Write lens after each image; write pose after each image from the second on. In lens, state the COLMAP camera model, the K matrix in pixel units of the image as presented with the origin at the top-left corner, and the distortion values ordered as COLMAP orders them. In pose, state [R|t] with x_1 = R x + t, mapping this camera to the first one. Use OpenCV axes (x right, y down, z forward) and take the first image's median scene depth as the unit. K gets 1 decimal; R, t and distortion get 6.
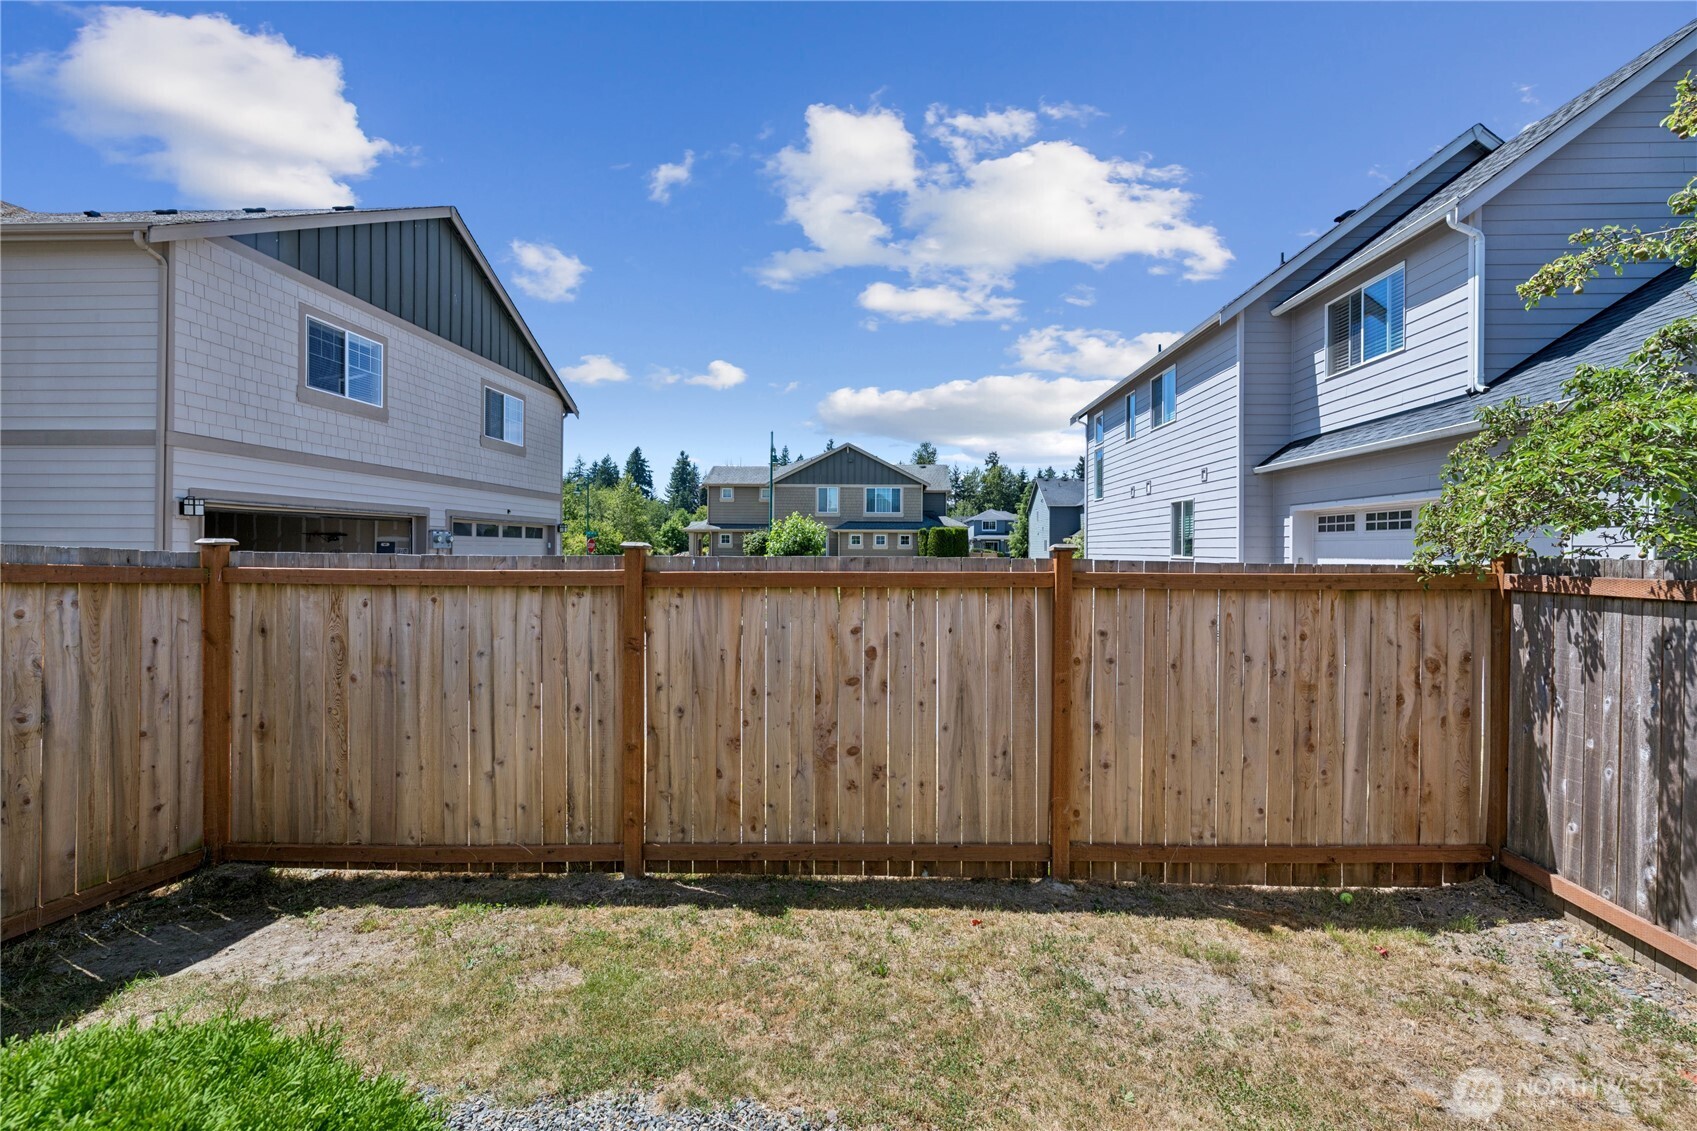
lens RADIAL K [[734.1, 0, 849.6], [0, 734.1, 553.3], [0, 0, 1]] dist [0.000749, 0.000970]
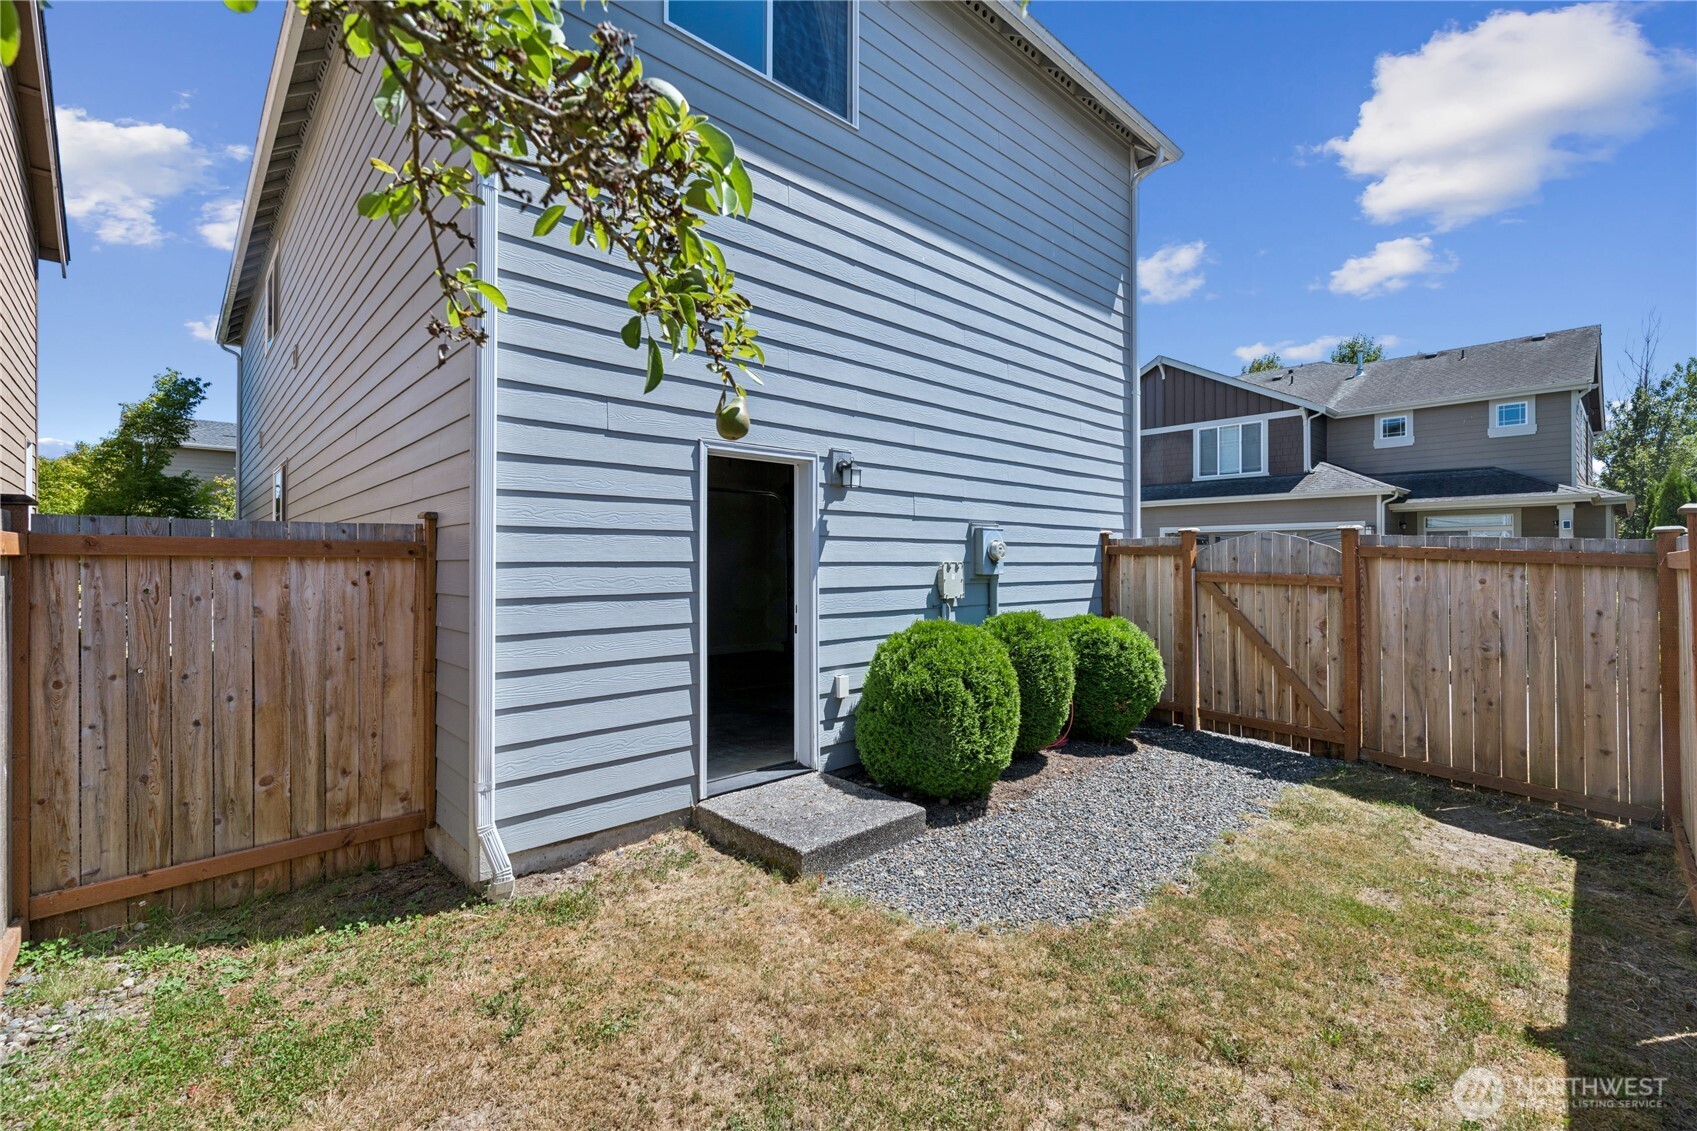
lens RADIAL K [[734.1, 0, 845.3], [0, 734.1, 558.1], [0, 0, 1]] dist [0.000749, 0.000970]
pose [[-0.695696, -0.007362, -0.718298, 0.899387], [-0.009973, 0.999950, -0.000589, 0.045517], [0.718267, 0.006754, -0.695735, 1.062550]]
